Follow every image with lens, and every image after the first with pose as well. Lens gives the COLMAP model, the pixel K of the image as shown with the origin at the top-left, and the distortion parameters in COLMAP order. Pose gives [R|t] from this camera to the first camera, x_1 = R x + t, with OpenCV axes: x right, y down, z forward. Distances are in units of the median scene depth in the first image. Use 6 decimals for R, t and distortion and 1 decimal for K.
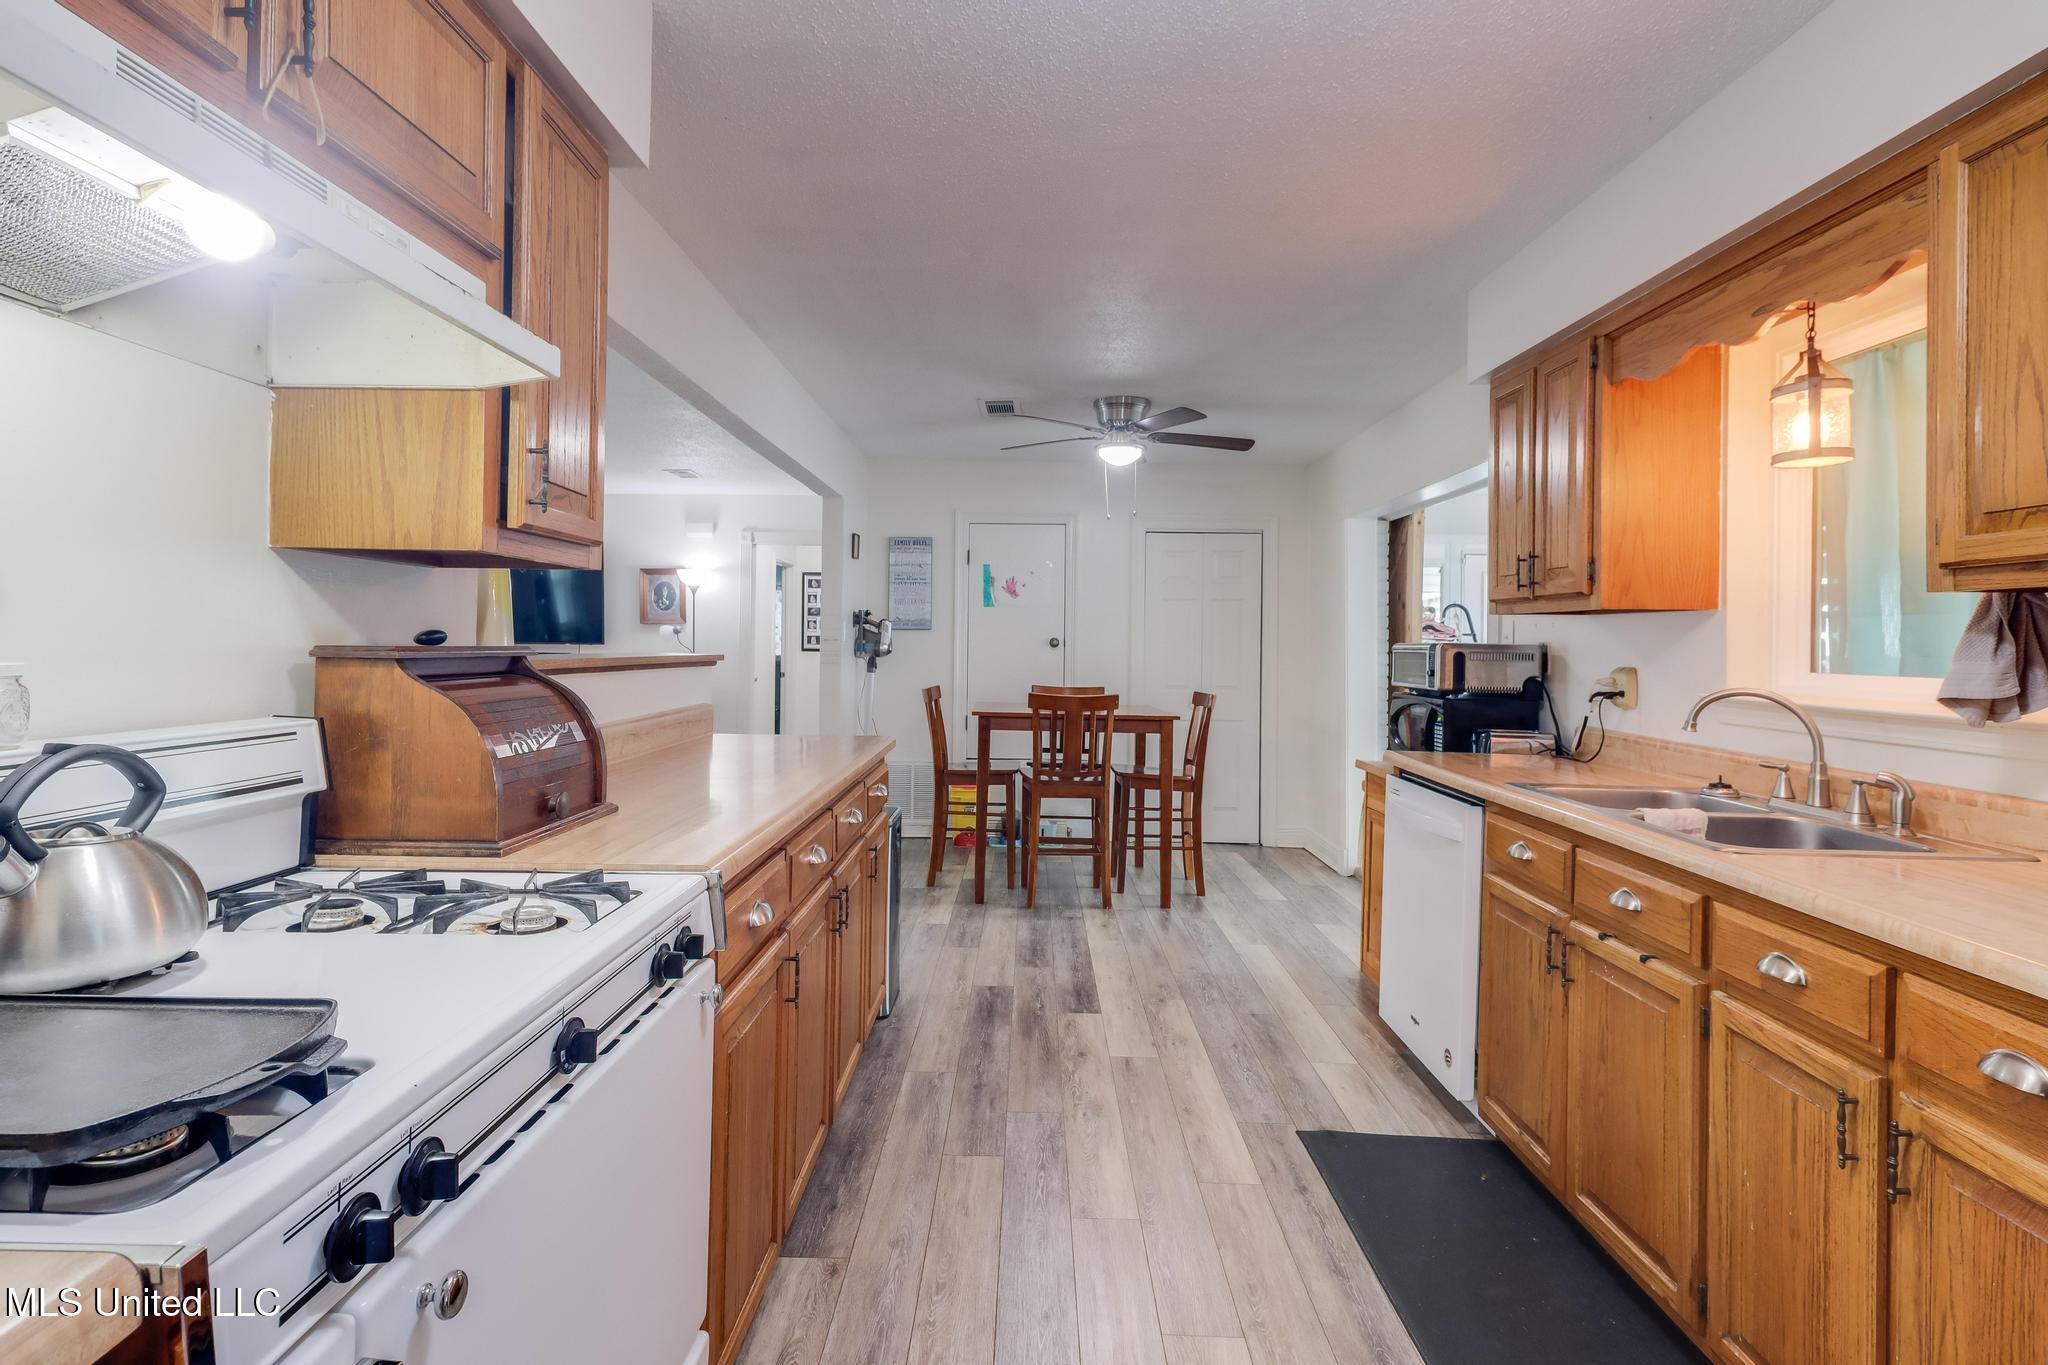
lens RADIAL K [[1044.4, 0, 1049.0], [0, 1044.4, 641.7], [0, 0, 1]] dist [0.015837, -0.001373]
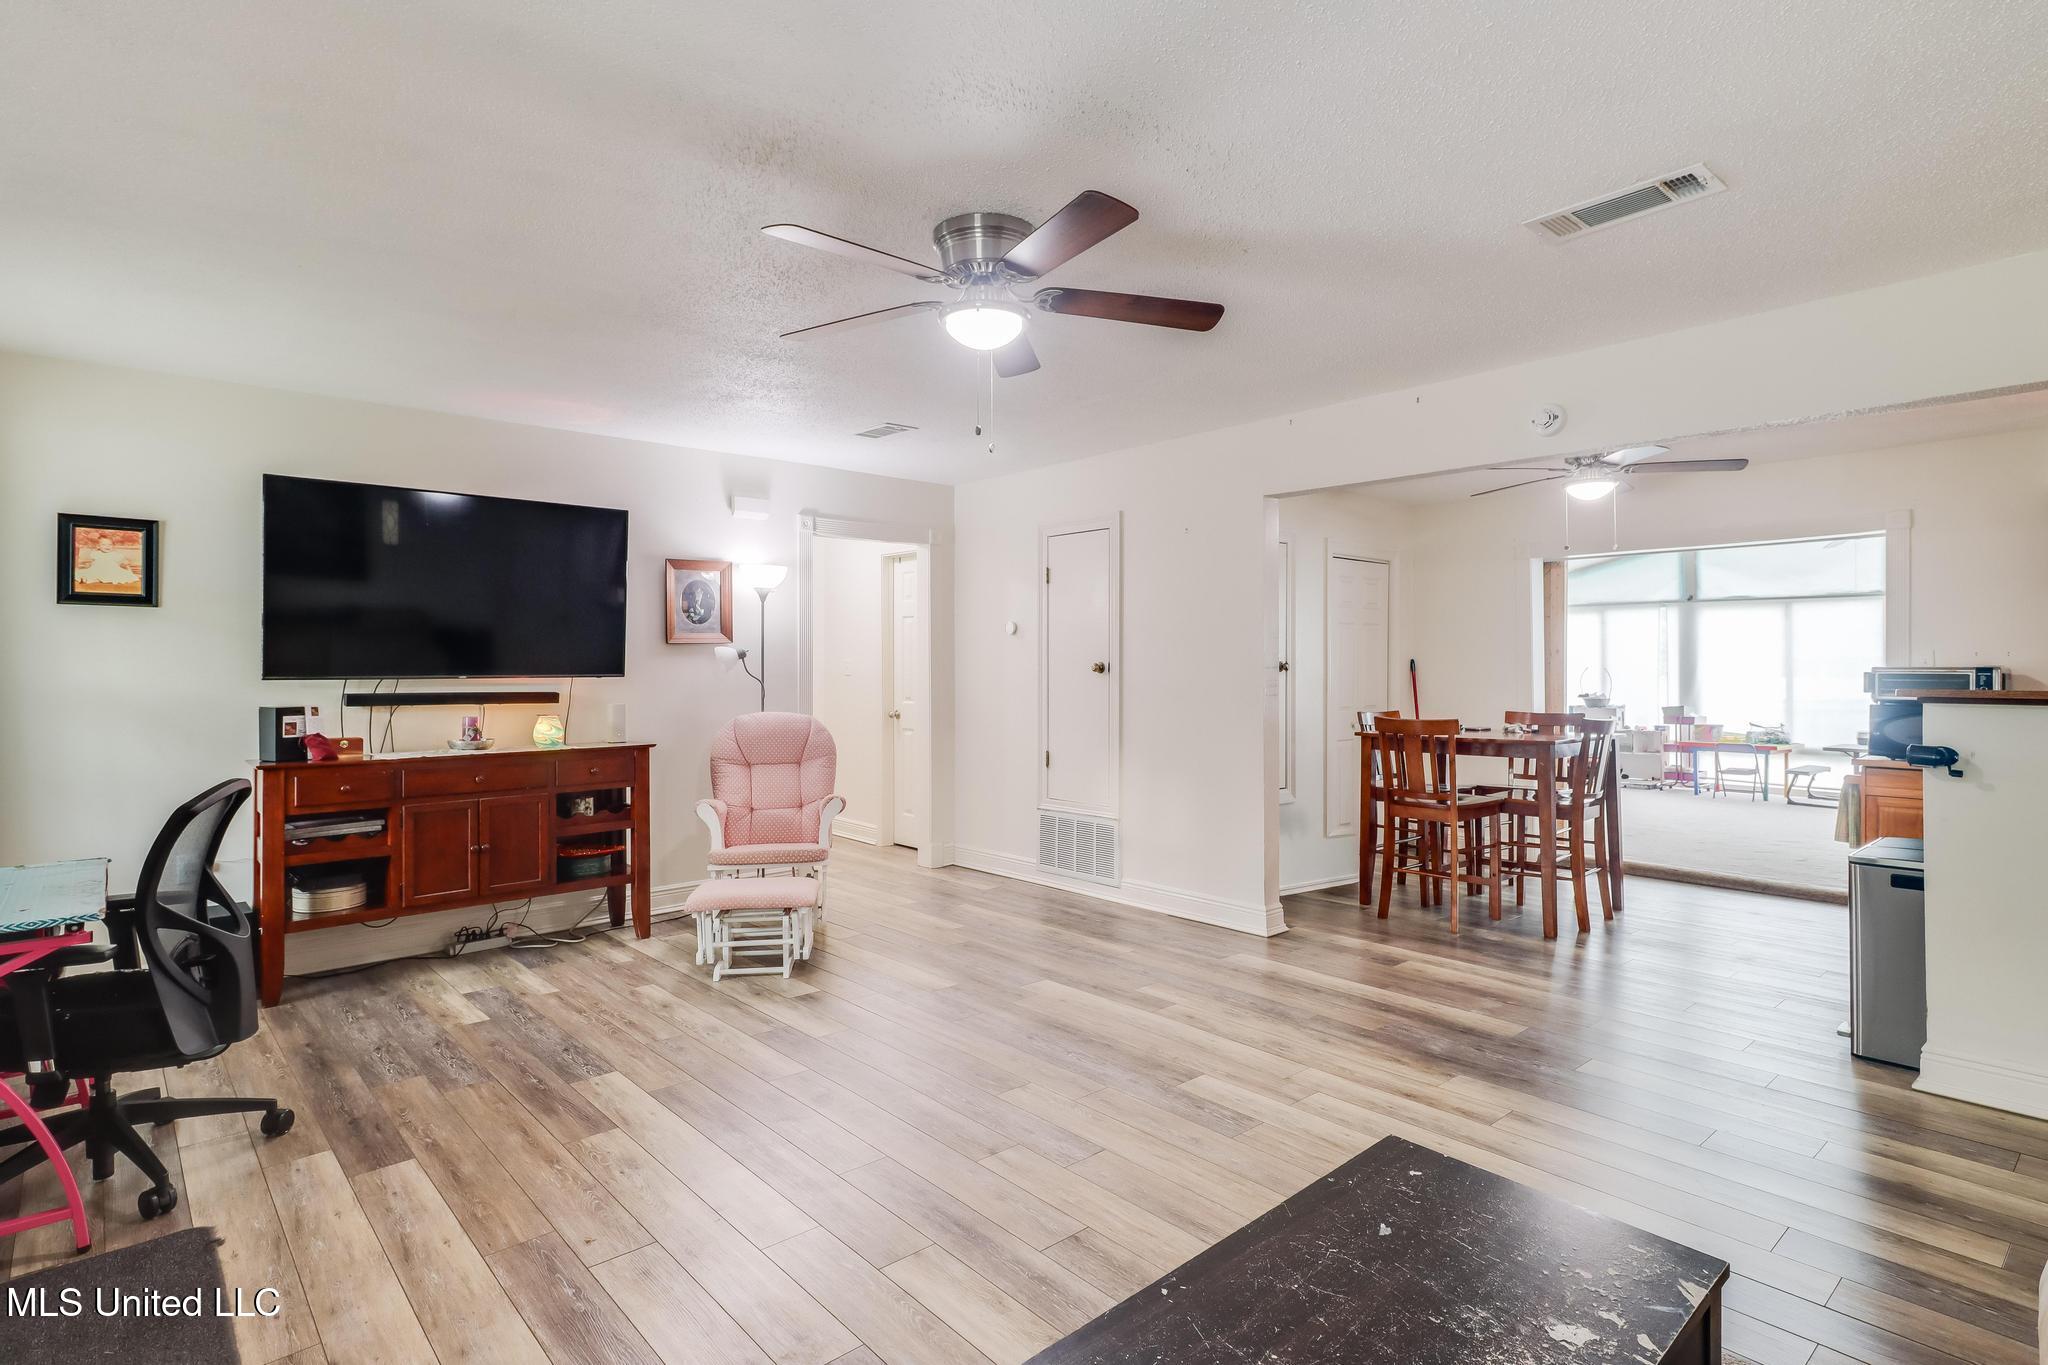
lens RADIAL K [[1044.4, 0, 1023.3], [0, 1044.4, 686.5], [0, 0, 1]] dist [0.015837, -0.001373]
pose [[0.756319, -0.021637, 0.653846, -0.812543], [-0.006258, 0.999168, 0.040302, -0.023642], [-0.654174, -0.034573, 0.755554, 0.458579]]
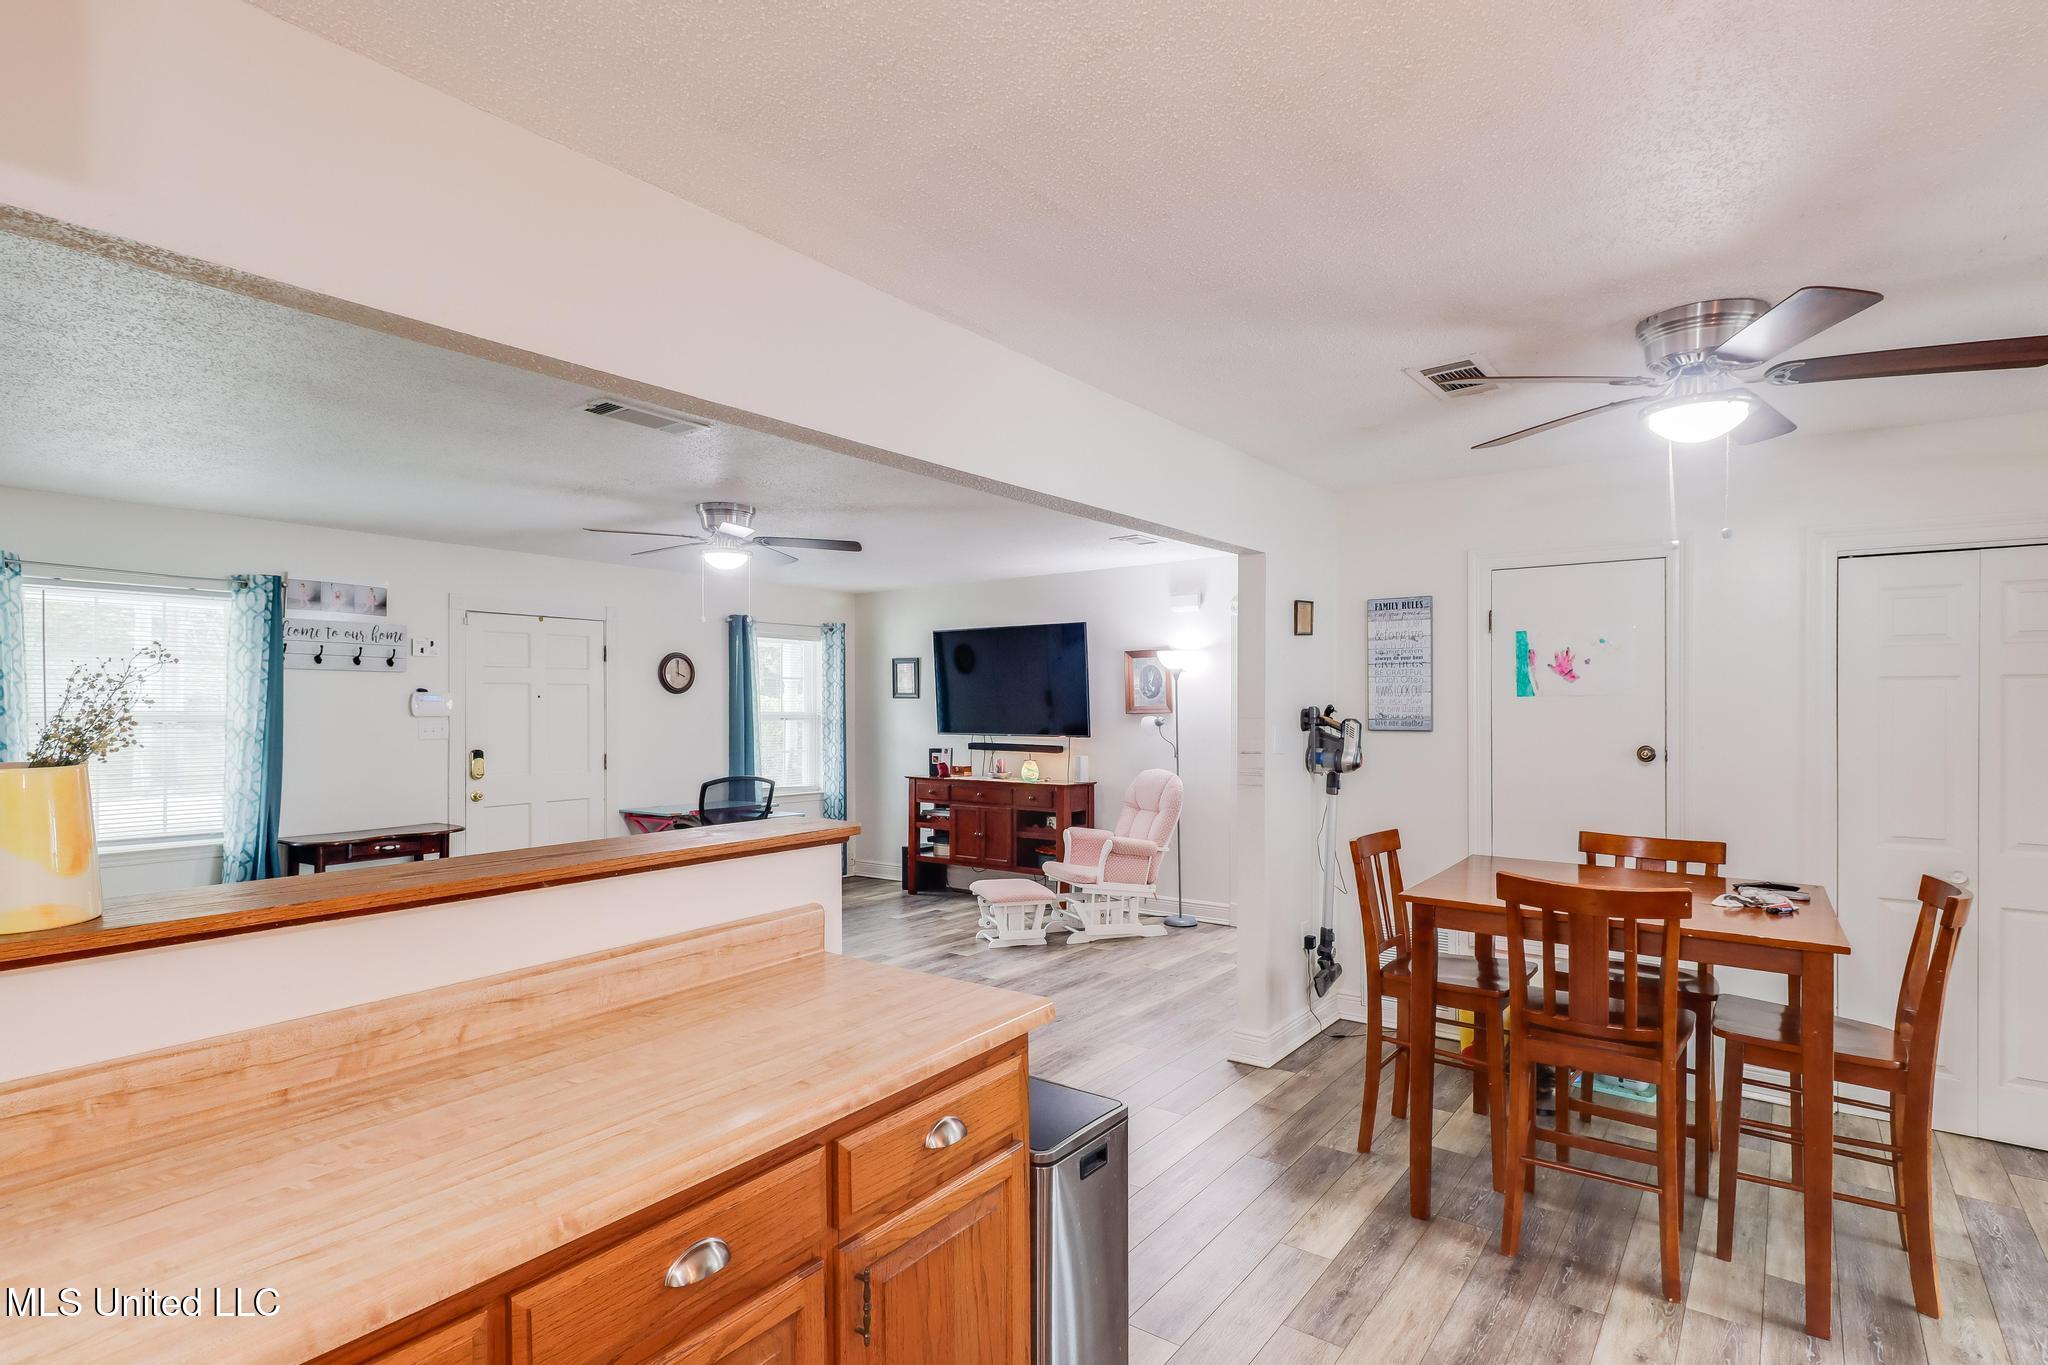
lens RADIAL K [[1044.4, 0, 1026.6], [0, 1044.4, 710.9], [0, 0, 1]] dist [0.015837, -0.001373]
pose [[0.797605, -0.005410, -0.603156, 0.093199], [0.013576, 0.999867, 0.008984, -0.036465], [0.603027, -0.015354, 0.797573, 0.310542]]
